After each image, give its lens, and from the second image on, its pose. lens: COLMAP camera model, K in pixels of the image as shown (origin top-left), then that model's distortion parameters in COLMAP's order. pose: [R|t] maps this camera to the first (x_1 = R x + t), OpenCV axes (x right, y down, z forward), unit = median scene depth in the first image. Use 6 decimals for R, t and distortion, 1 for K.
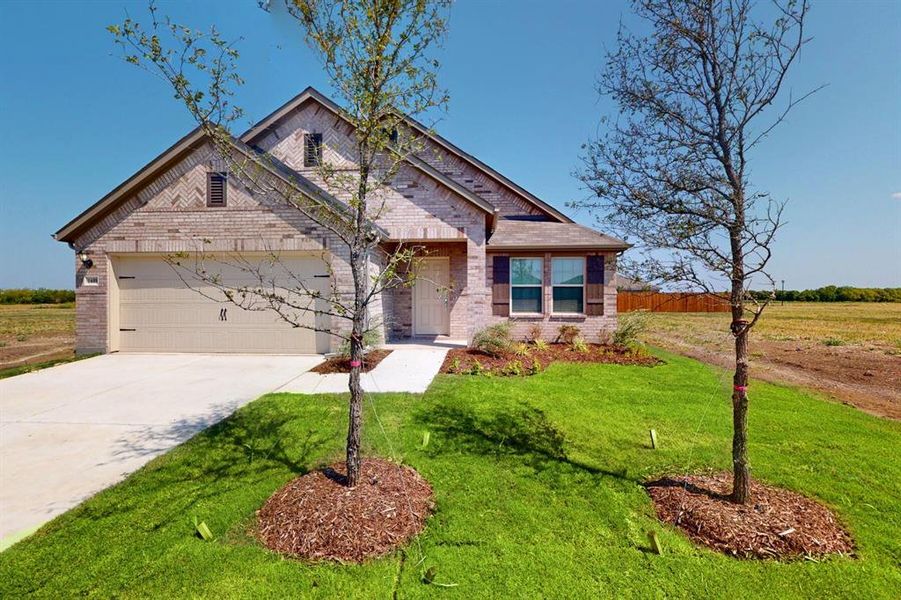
lens RADIAL K [[386.8, 0, 444.2], [0, 386.8, 300.8], [0, 0, 1]] dist [0.013040, -0.007858]
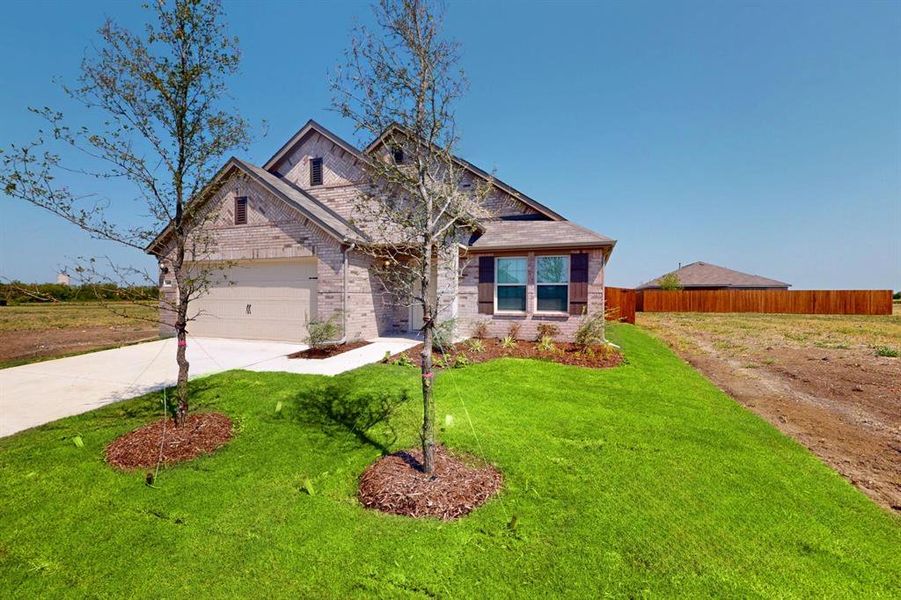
lens RADIAL K [[380.8, 0, 429.4], [0, 380.8, 297.2], [0, 0, 1]] dist [0.000073, -0.000021]
pose [[0.963850, 0.002920, -0.266428, 0.320643], [-0.003782, 0.999989, -0.002723, -0.002474], [0.266417, 0.003632, 0.963851, -0.031543]]
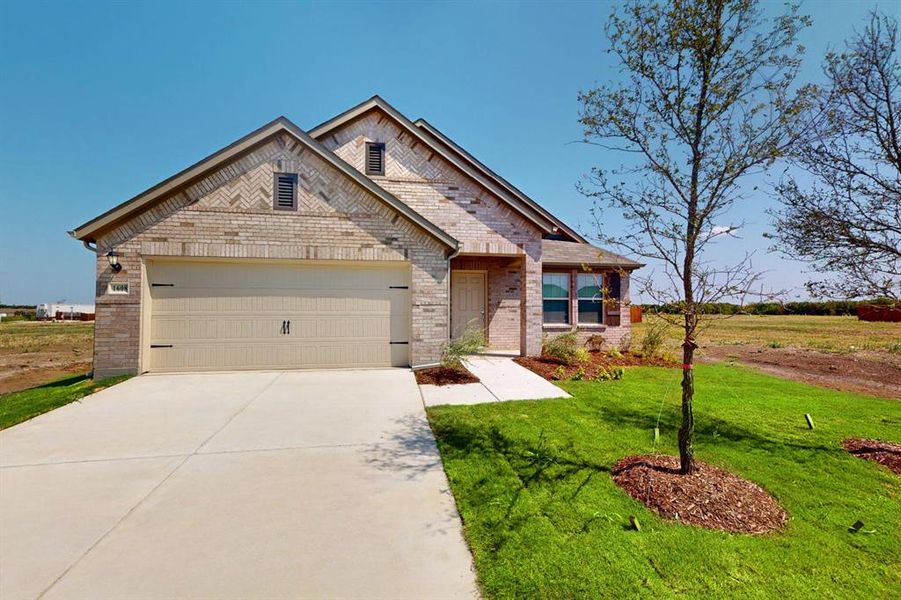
lens RADIAL K [[386.8, 0, 444.2], [0, 386.8, 300.8], [0, 0, 1]] dist [0.013040, -0.007858]
pose [[0.970018, 0.008190, 0.242895, -0.418596], [-0.000064, 0.999441, -0.033442, 0.003203], [-0.243033, 0.032424, 0.969476, 0.020804]]
